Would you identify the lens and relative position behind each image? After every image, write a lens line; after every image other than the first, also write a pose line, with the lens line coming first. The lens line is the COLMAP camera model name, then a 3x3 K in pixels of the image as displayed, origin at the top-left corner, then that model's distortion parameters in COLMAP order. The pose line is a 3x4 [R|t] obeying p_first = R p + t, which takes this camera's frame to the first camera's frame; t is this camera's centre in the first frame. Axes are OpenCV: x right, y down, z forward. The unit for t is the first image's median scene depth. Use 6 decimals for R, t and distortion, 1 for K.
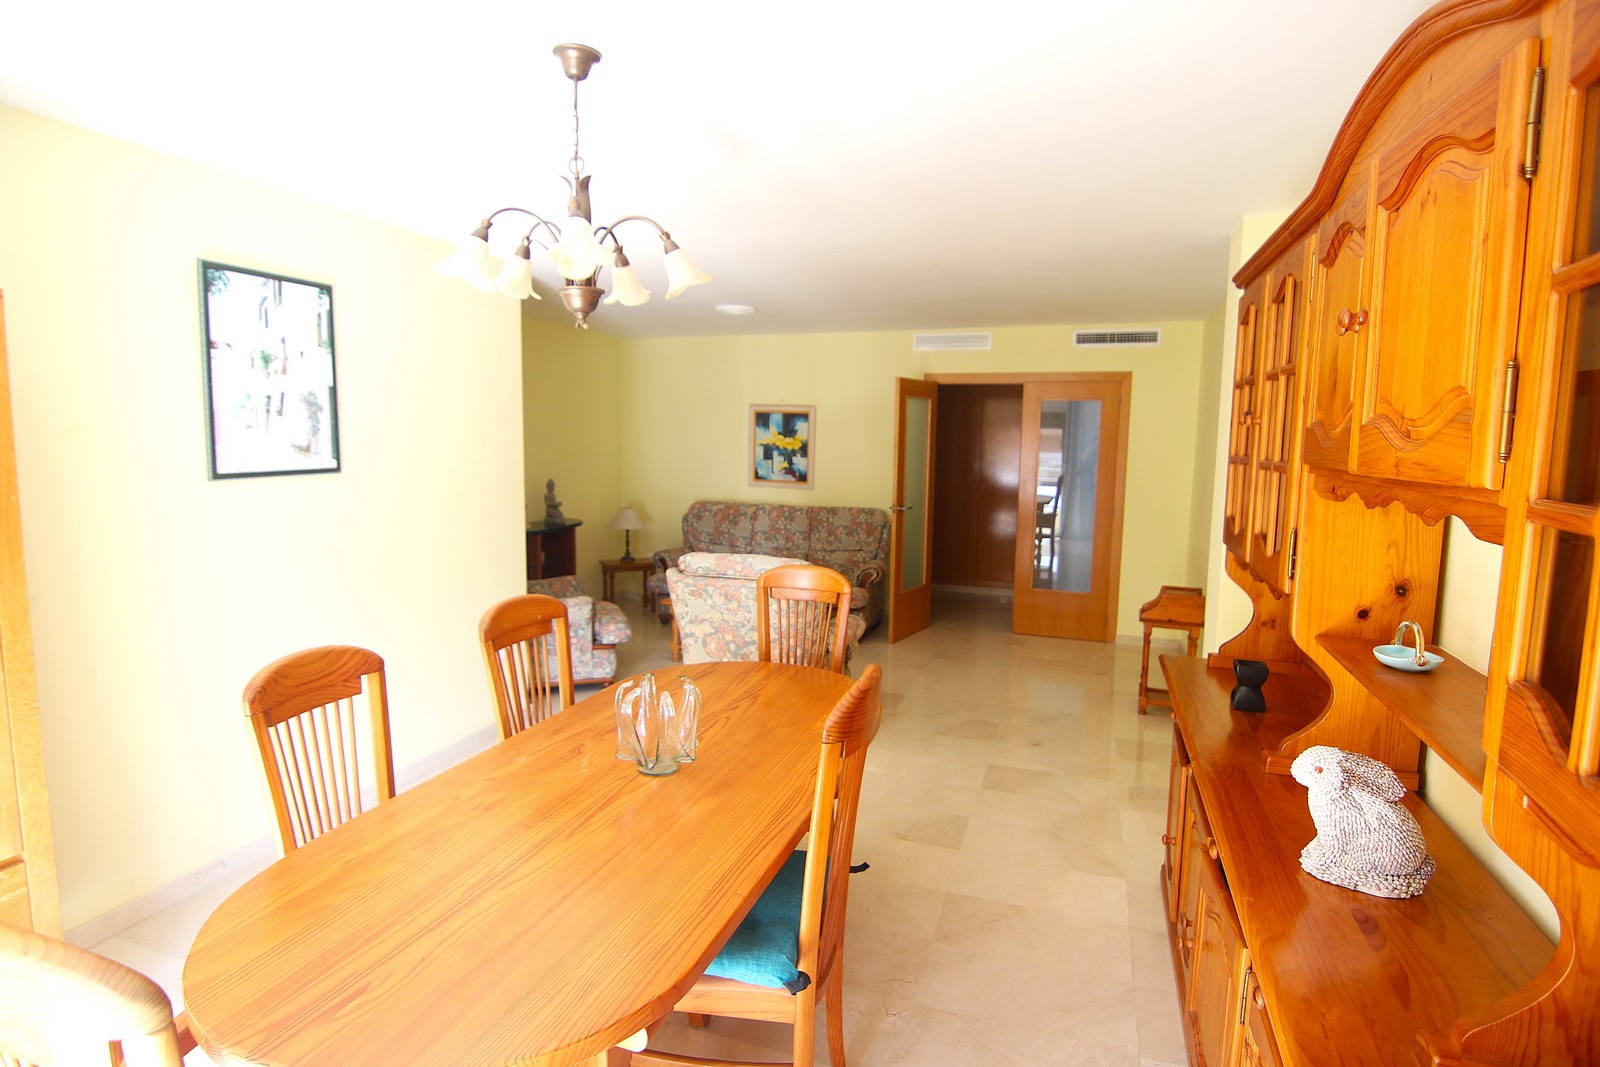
lens RADIAL K [[811.3, 0, 808.2], [0, 811.3, 531.8], [0, 0, 1]] dist [-0.030426, -0.000776]
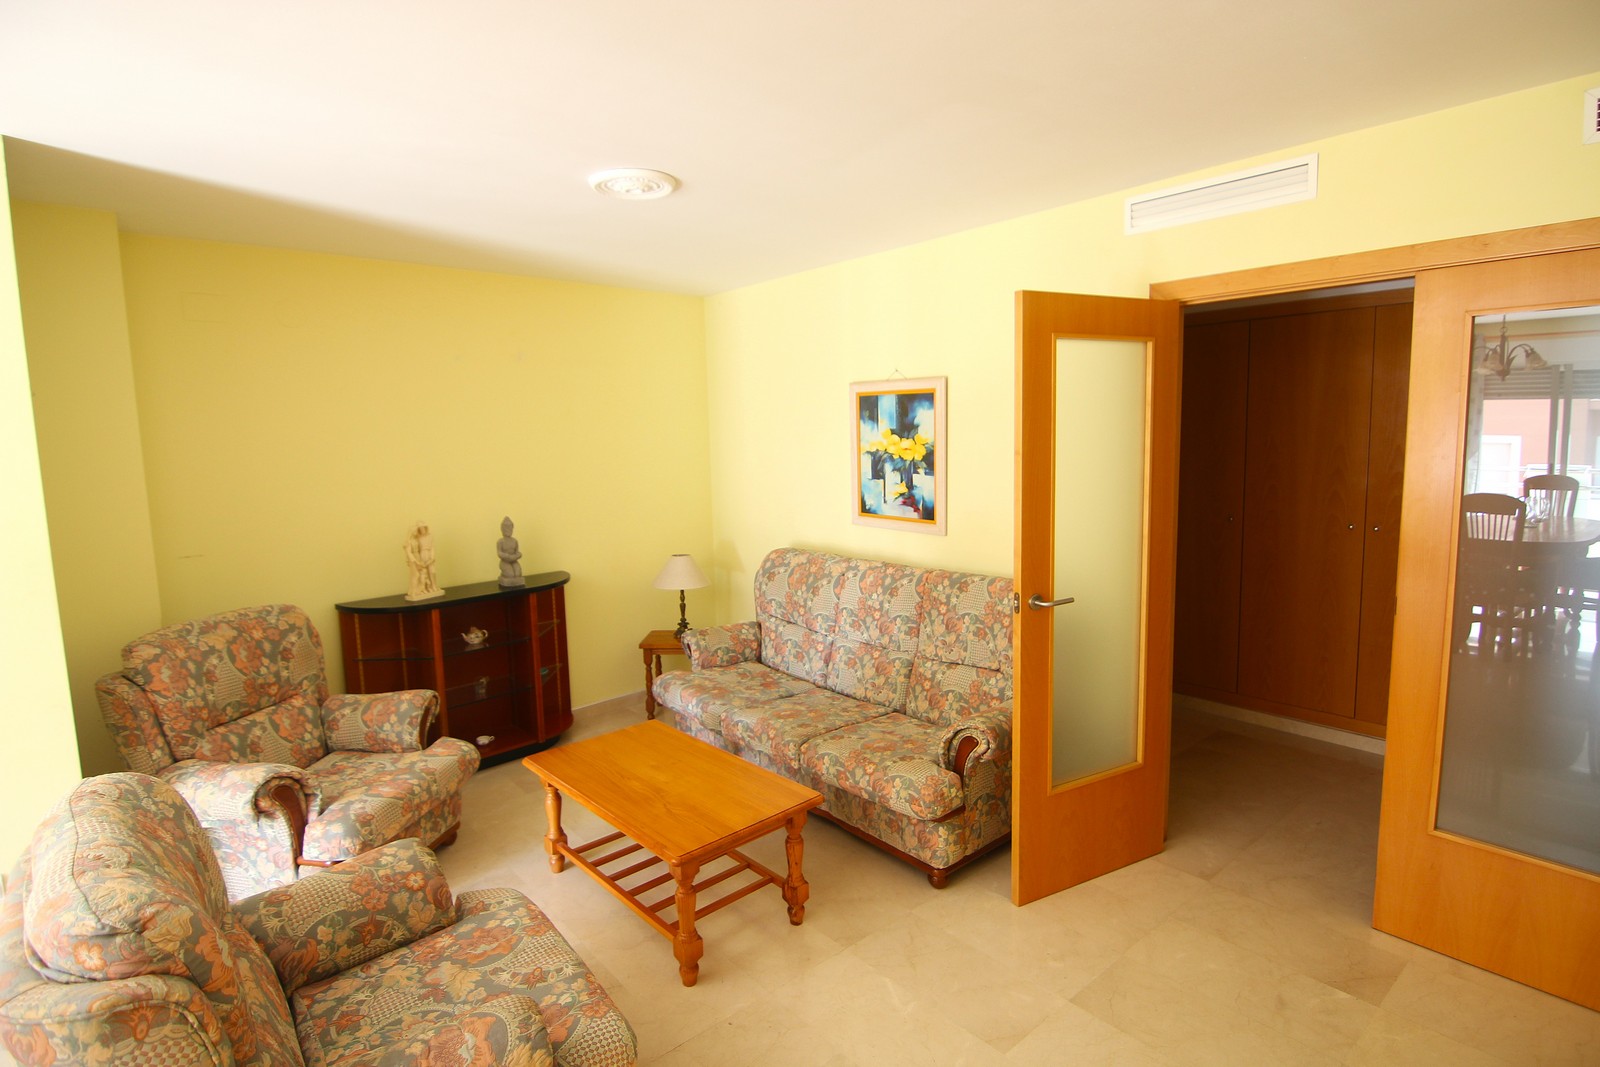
lens RADIAL K [[811.3, 0, 792.6], [0, 811.3, 532.2], [0, 0, 1]] dist [-0.030426, -0.000776]
pose [[0.863250, 0.023654, -0.504222, 0.188583], [-0.020902, 0.999720, 0.011114, -0.058723], [0.504344, 0.000945, 0.863502, 0.499990]]
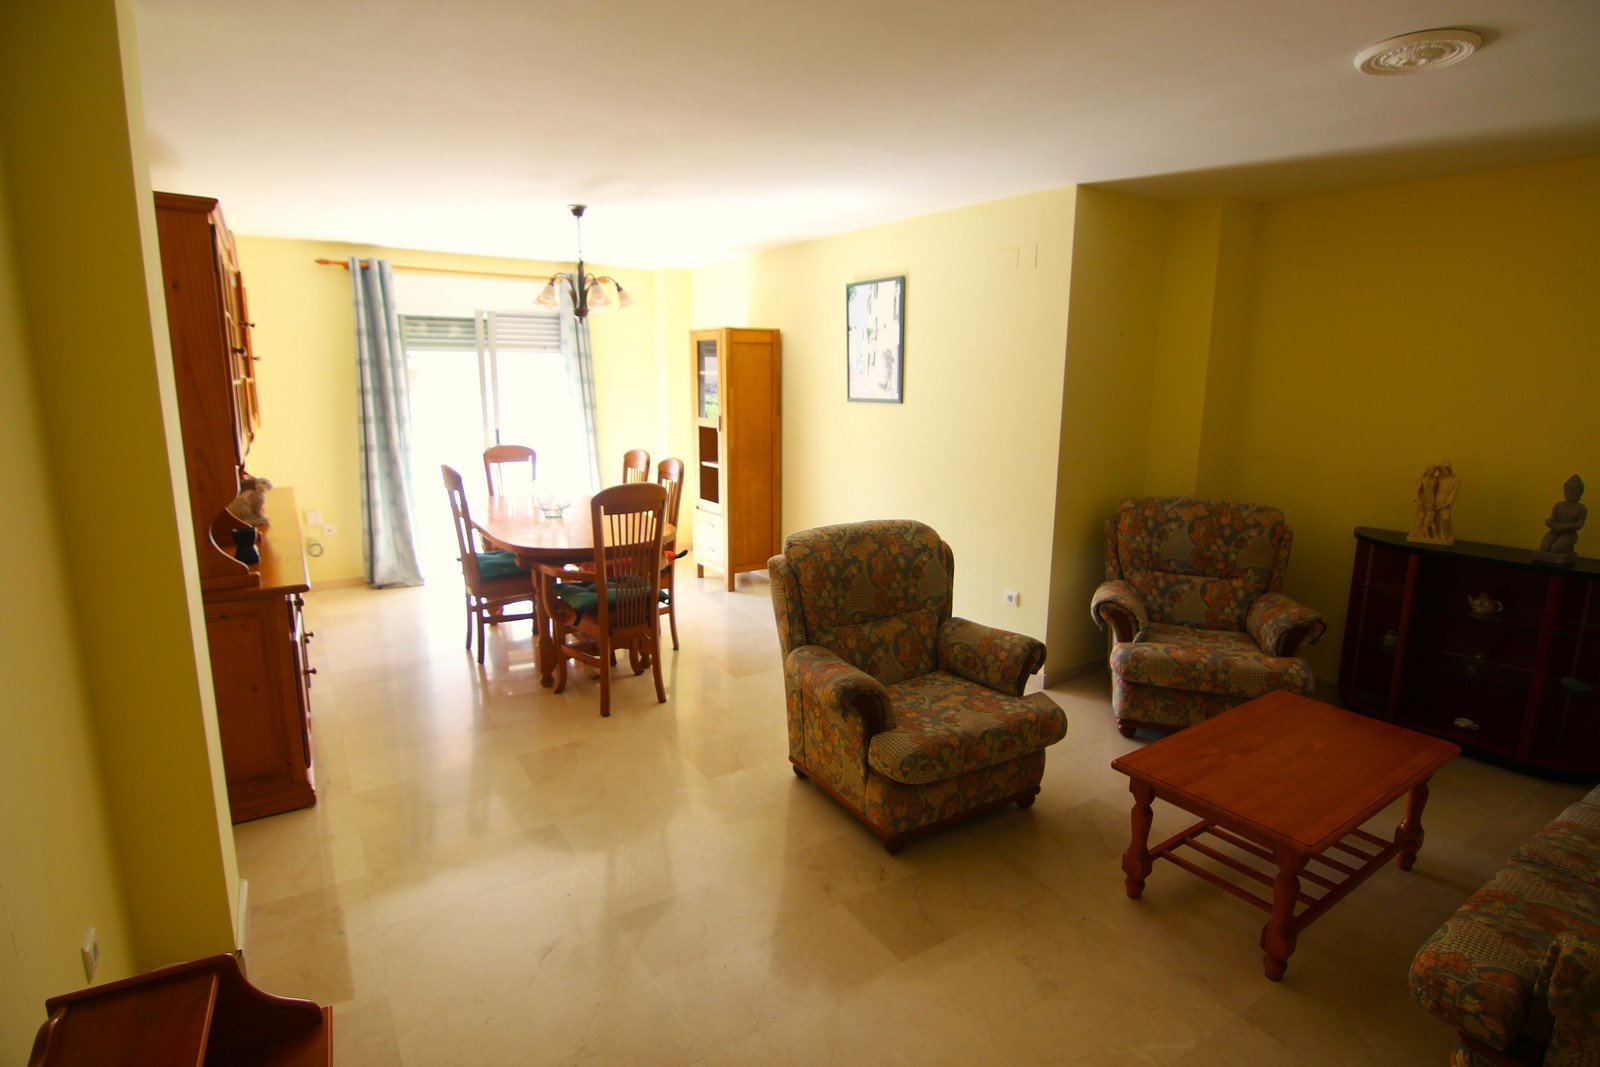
lens RADIAL K [[811.3, 0, 803.6], [0, 811.3, 528.2], [0, 0, 1]] dist [-0.030426, -0.000776]
pose [[-0.622611, 0.129115, -0.771806, 0.331933], [-0.106509, 0.963134, 0.247041, -0.093793], [0.775249, 0.236015, -0.585906, 0.832124]]
